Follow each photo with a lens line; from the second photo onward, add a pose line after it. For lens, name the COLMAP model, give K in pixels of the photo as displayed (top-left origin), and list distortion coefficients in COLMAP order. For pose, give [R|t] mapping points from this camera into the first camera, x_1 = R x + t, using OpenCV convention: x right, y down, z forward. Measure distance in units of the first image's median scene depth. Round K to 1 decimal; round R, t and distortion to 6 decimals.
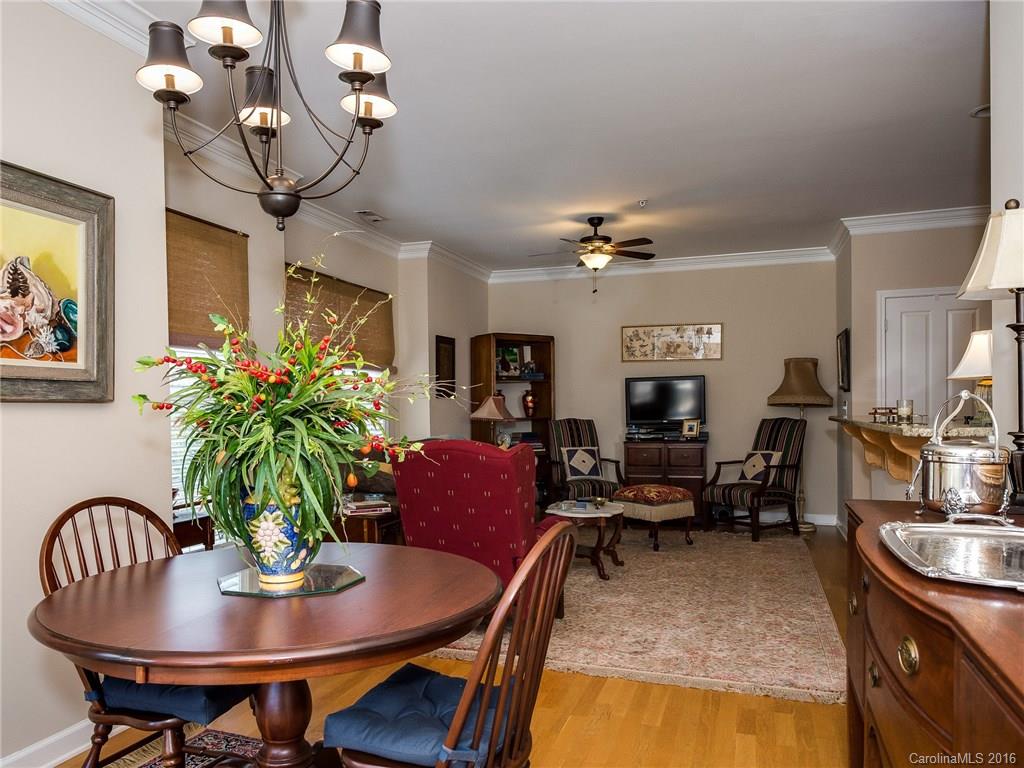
lens RADIAL K [[762.8, 0, 502.8], [0, 762.8, 415.4], [0, 0, 1]] dist [-0.007010, -0.001779]
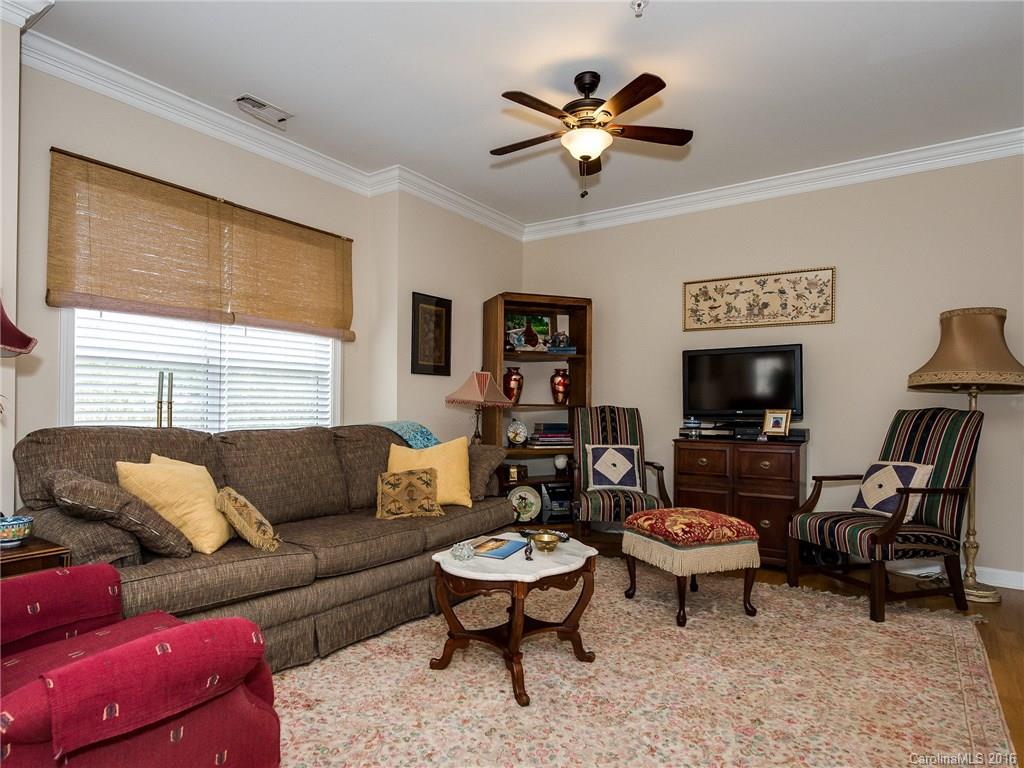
lens RADIAL K [[604.5, 0, 501.6], [0, 604.5, 404.6], [0, 0, 1]] dist [0.002903, -0.003599]
pose [[0.960039, 0.017725, -0.279305, 0.164494], [-0.022759, 0.999632, -0.014790, 0.014586], [0.278940, 0.020556, 0.960088, 0.428429]]
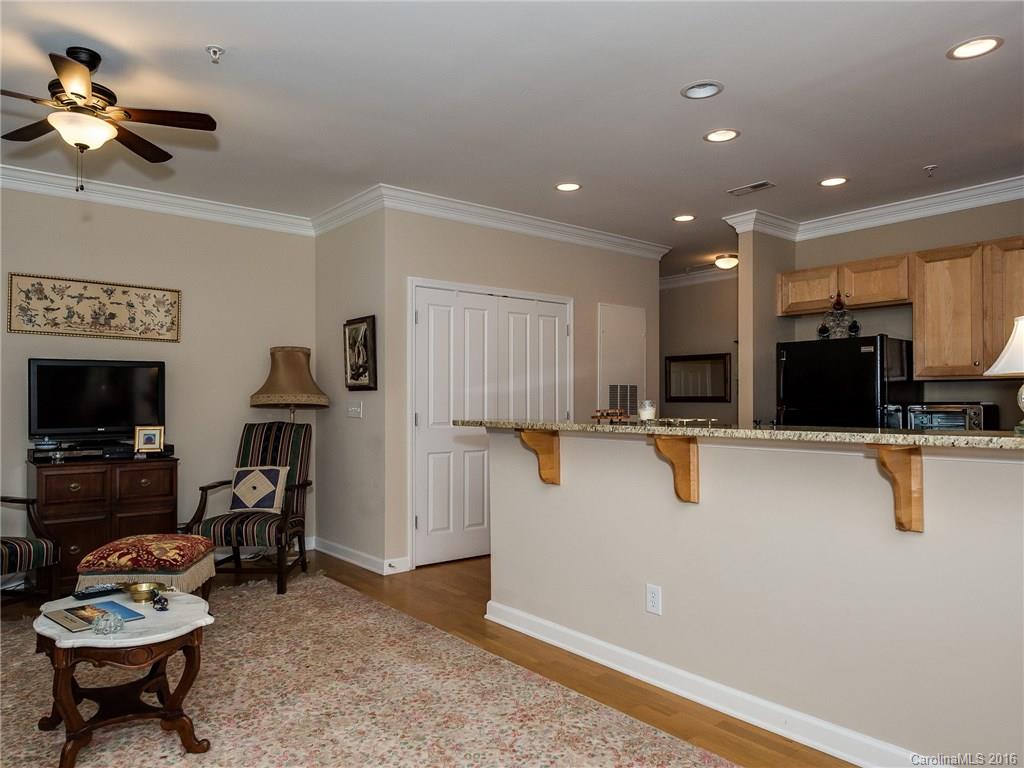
lens RADIAL K [[691.0, 0, 495.4], [0, 691.0, 398.6], [0, 0, 1]] dist [-0.003965, 0.005567]
pose [[0.534422, 0.017167, 0.845044, -0.106231], [0.004076, 0.999730, -0.022886, -0.003686], [-0.845208, 0.015675, 0.534207, 0.420635]]
